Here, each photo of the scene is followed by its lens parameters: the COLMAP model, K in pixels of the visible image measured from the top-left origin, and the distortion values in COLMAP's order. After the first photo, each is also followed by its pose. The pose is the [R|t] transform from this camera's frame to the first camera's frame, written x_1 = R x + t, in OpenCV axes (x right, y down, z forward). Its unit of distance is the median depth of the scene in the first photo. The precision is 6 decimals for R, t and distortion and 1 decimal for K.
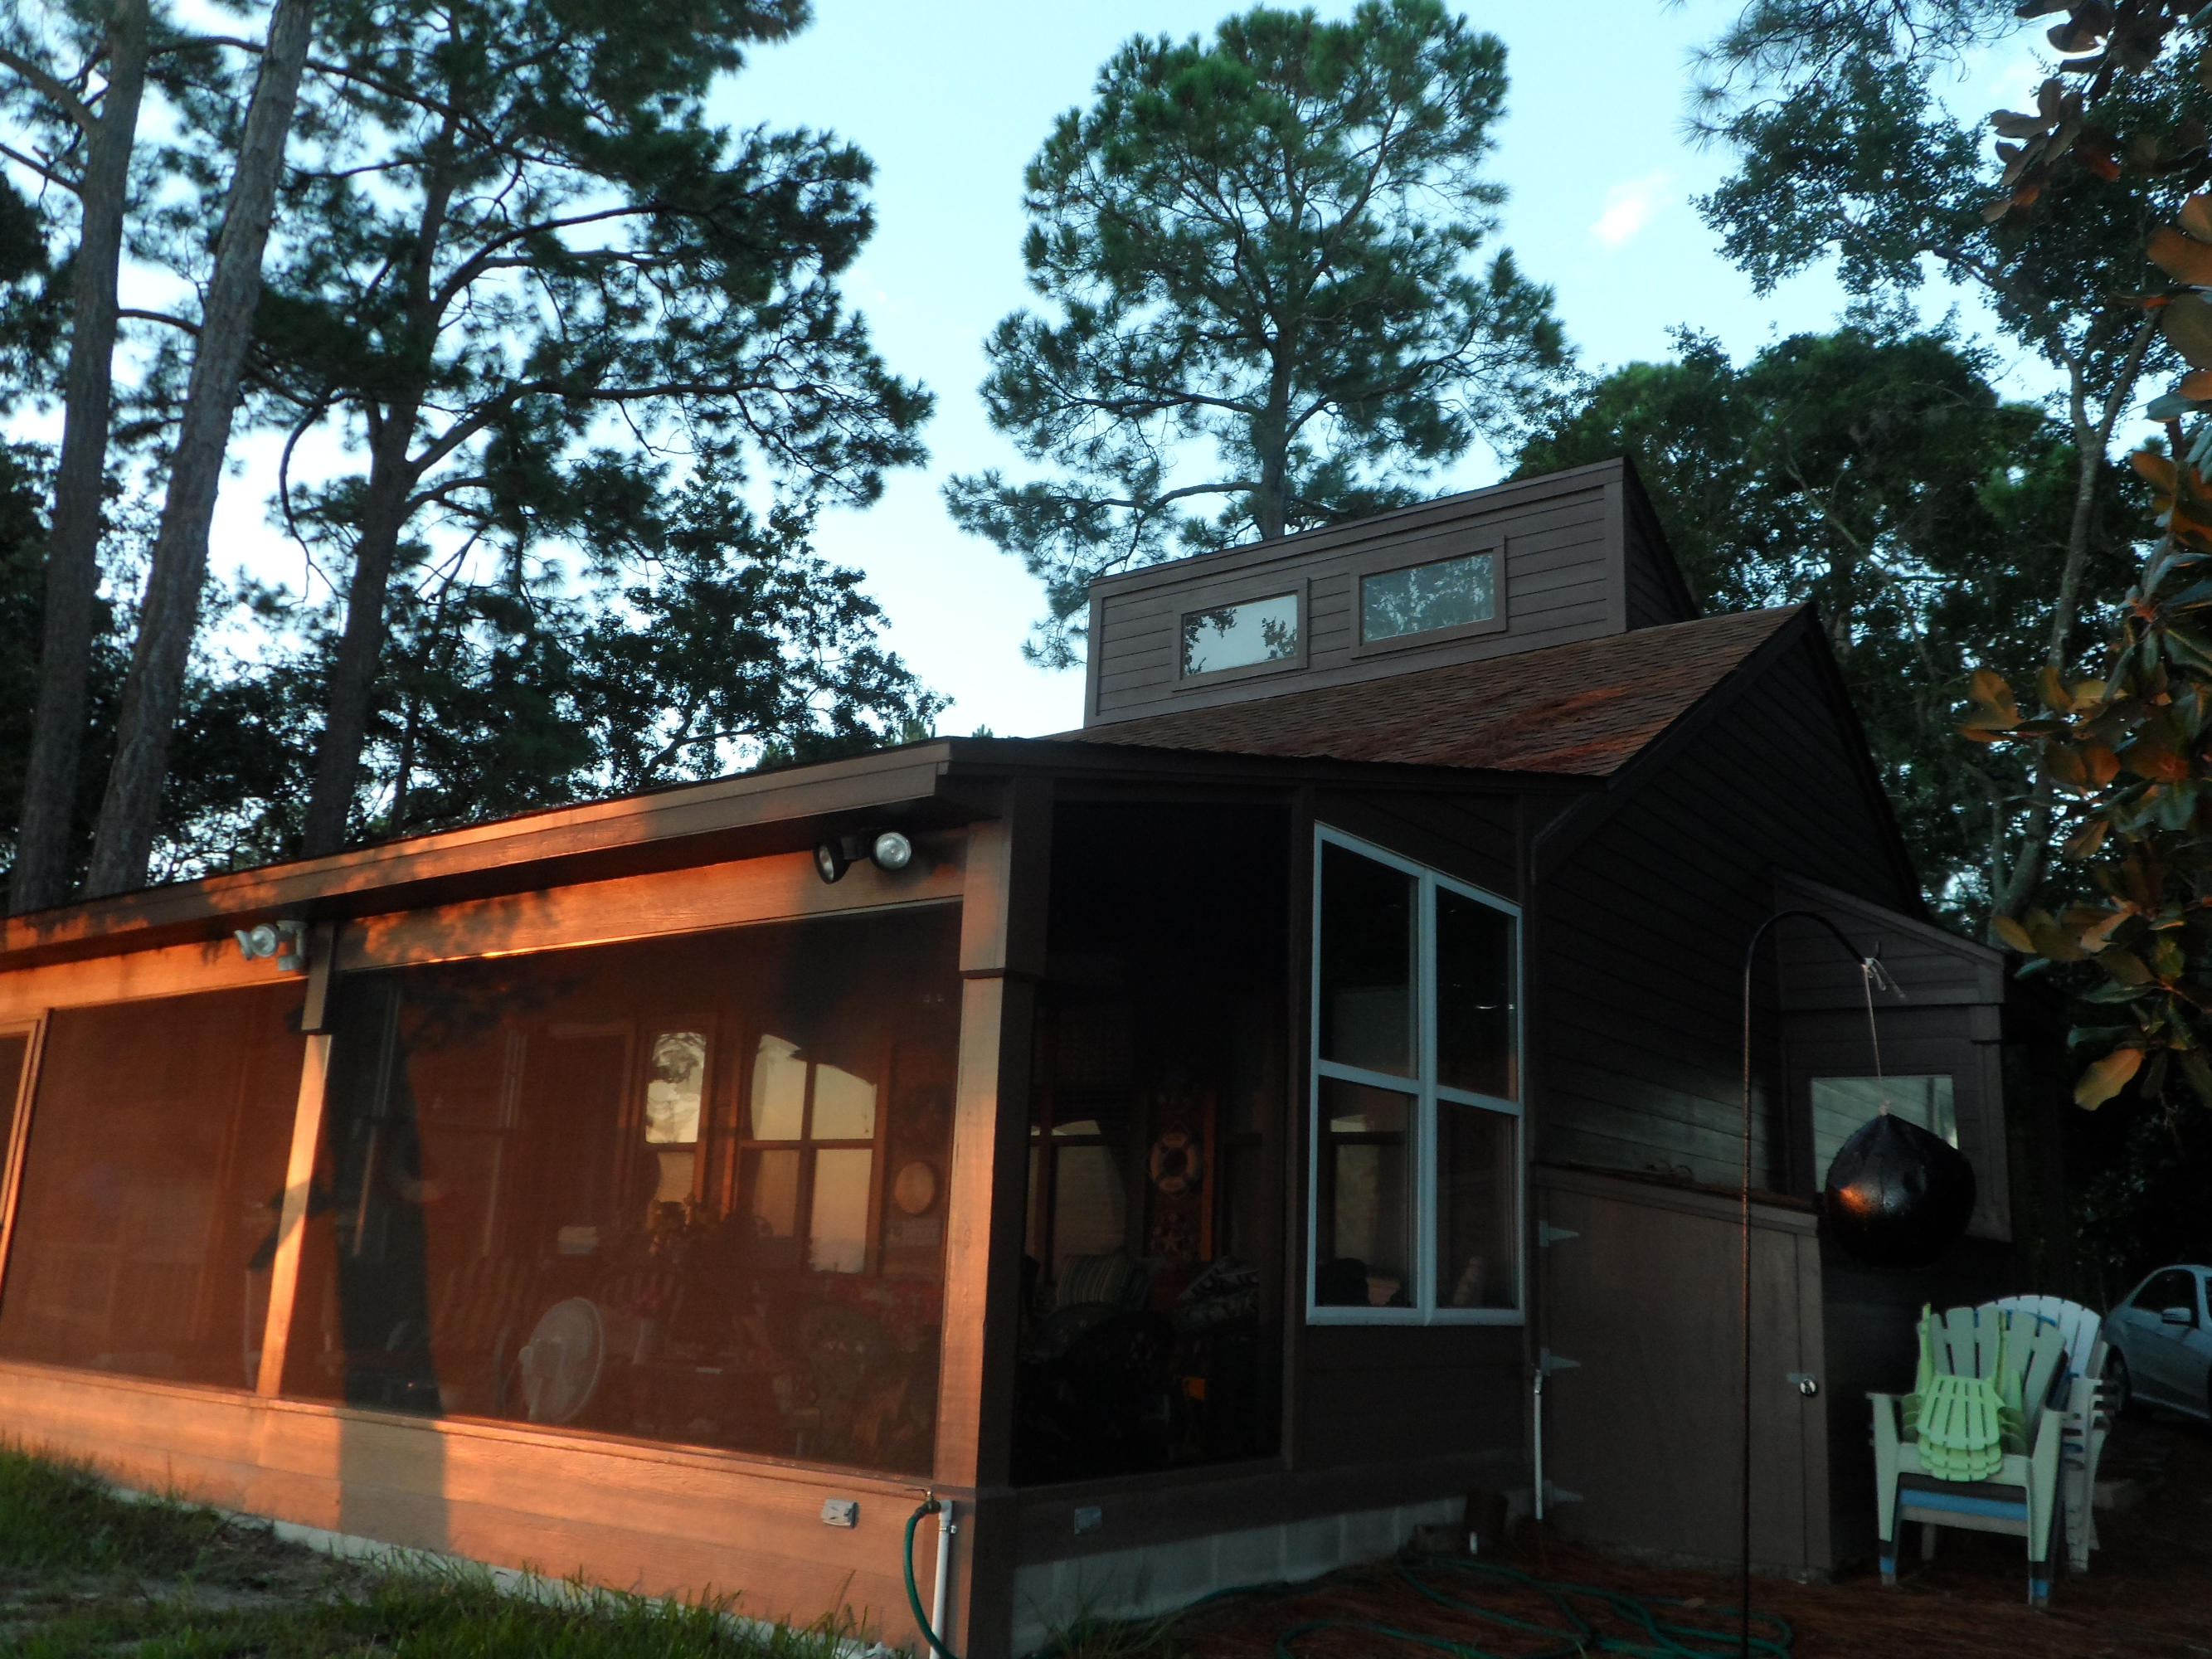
lens RADIAL K [[1830.1, 0, 1106.0], [0, 1830.1, 829.5], [0, 0, 1]] dist [-0.036620, -0.009538]
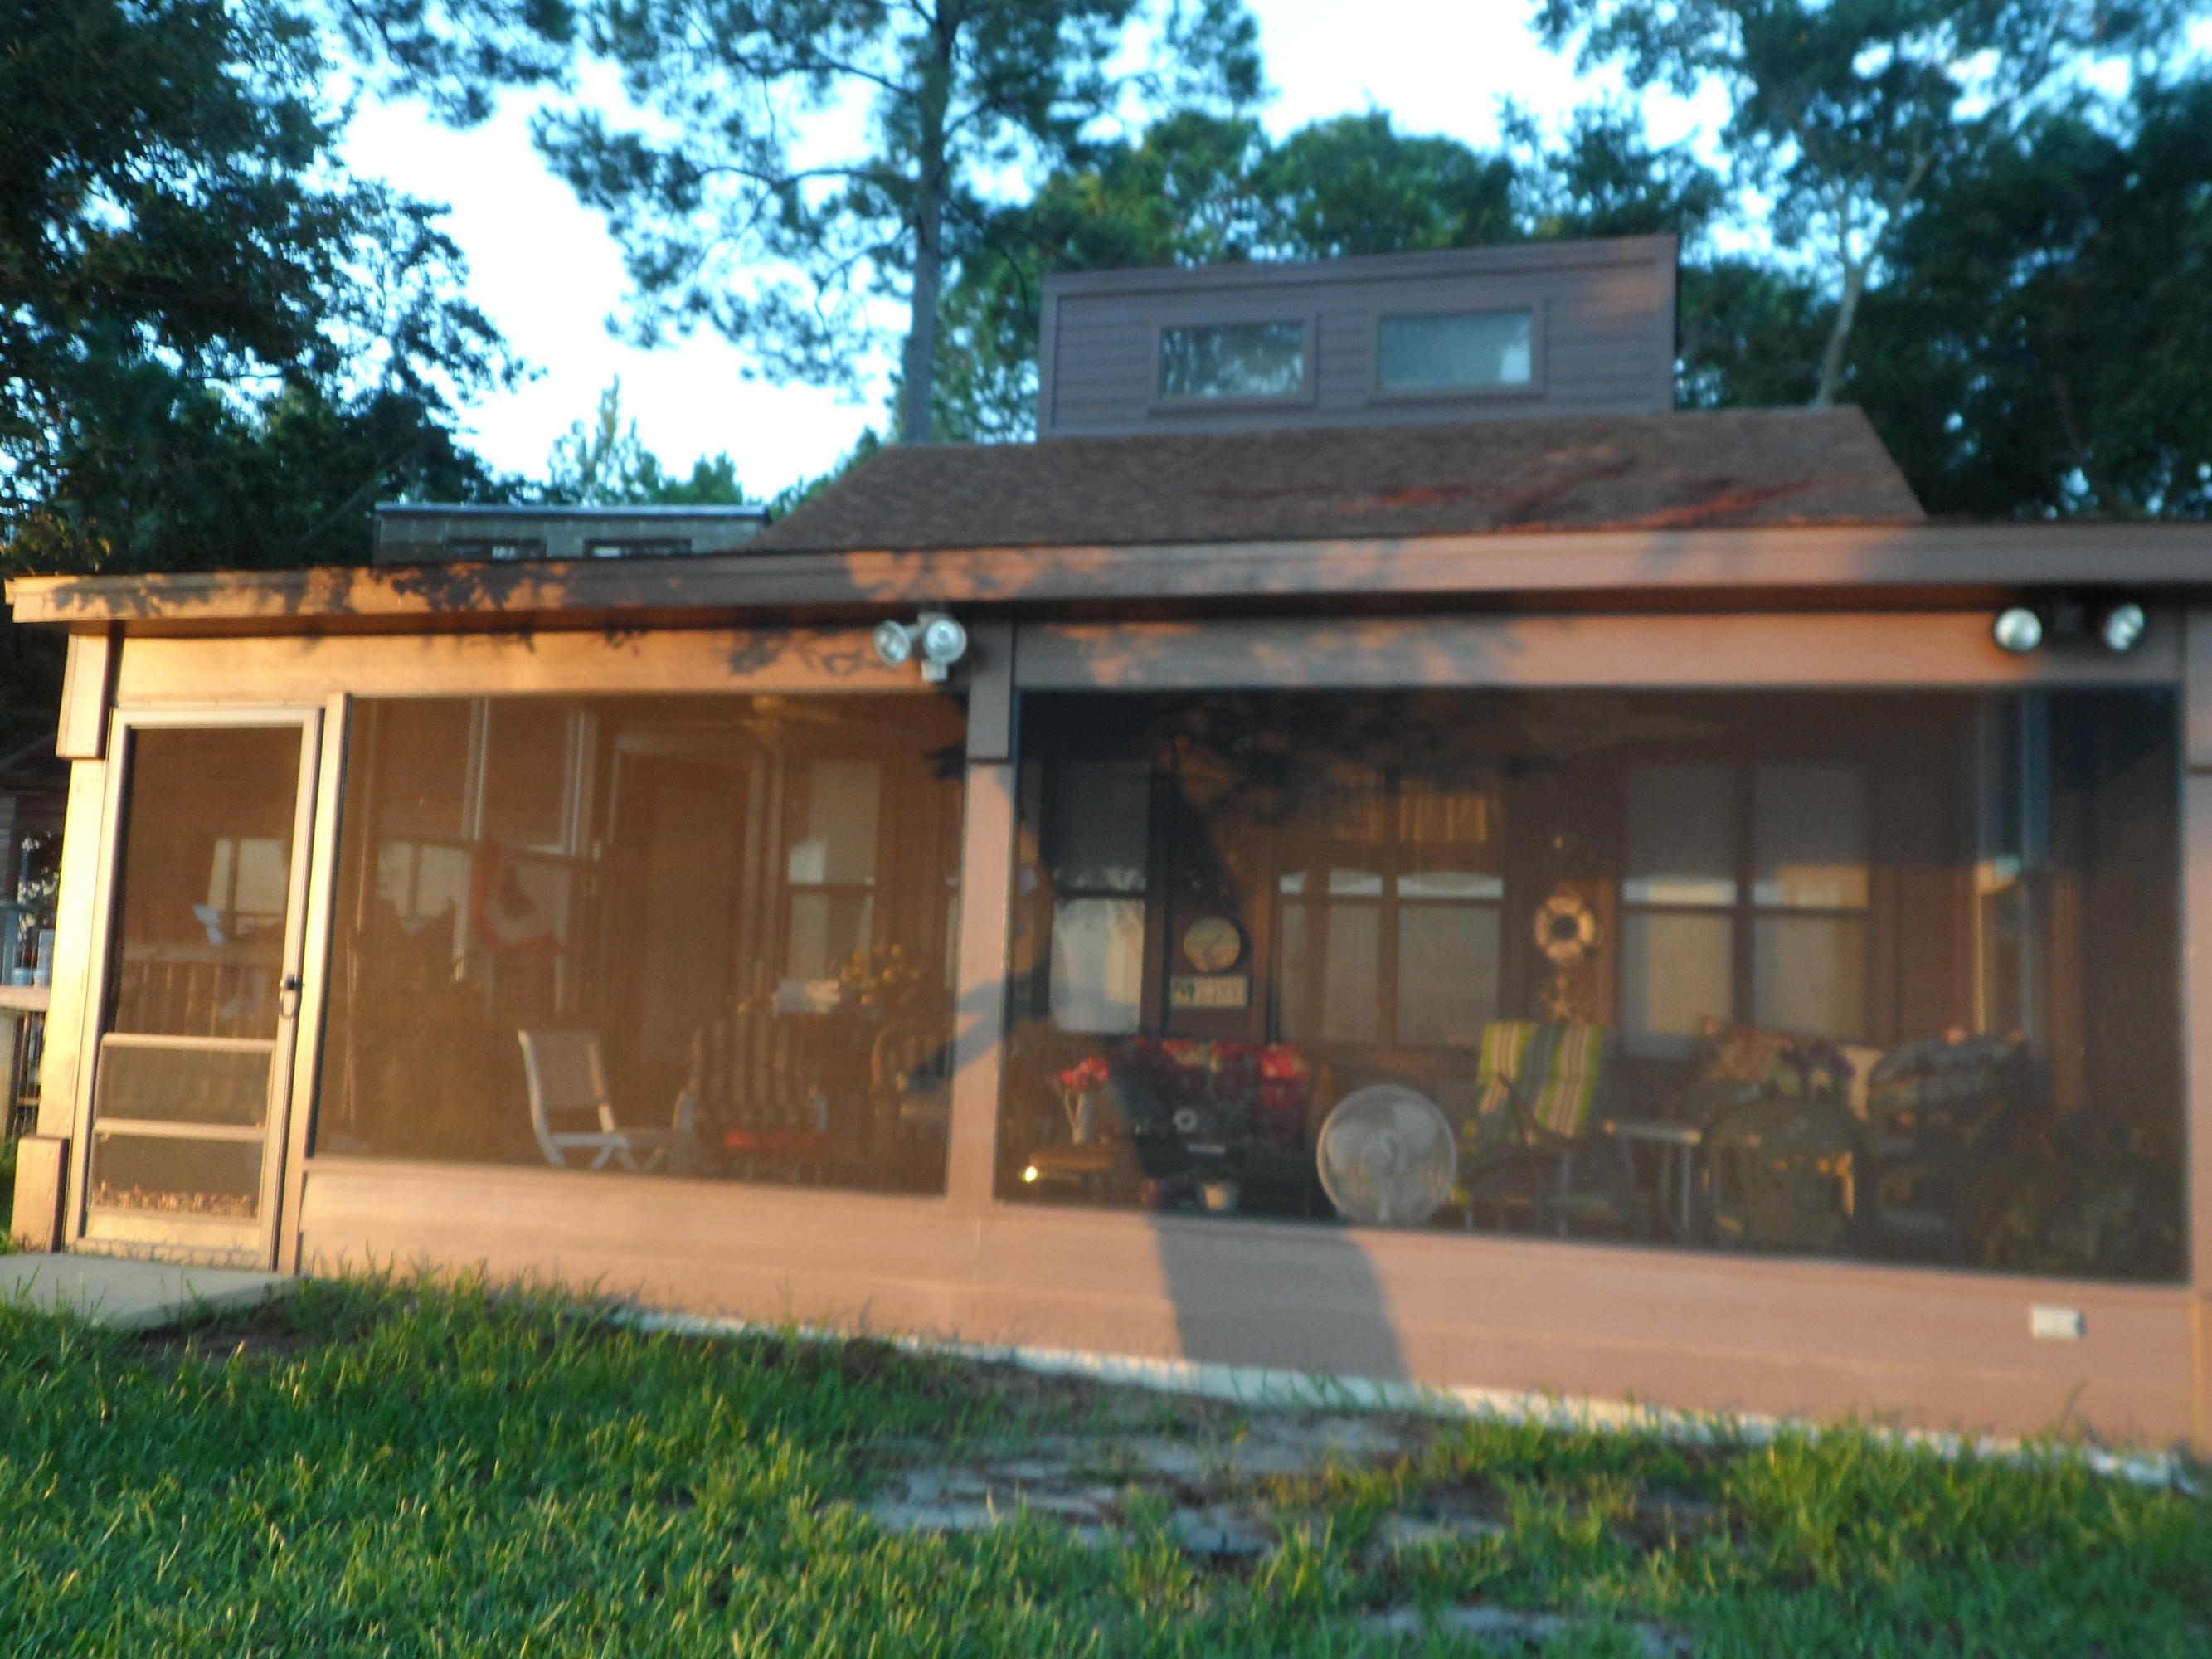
lens RADIAL K [[1833.7, 0, 1106.0], [0, 1833.7, 829.5], [0, 0, 1]] dist [0.004776, -0.000573]
pose [[0.933112, 0.042112, 0.357112, -0.133665], [-0.095101, 0.986658, 0.132144, 0.005349], [-0.346782, -0.157266, 0.924667, 0.044096]]
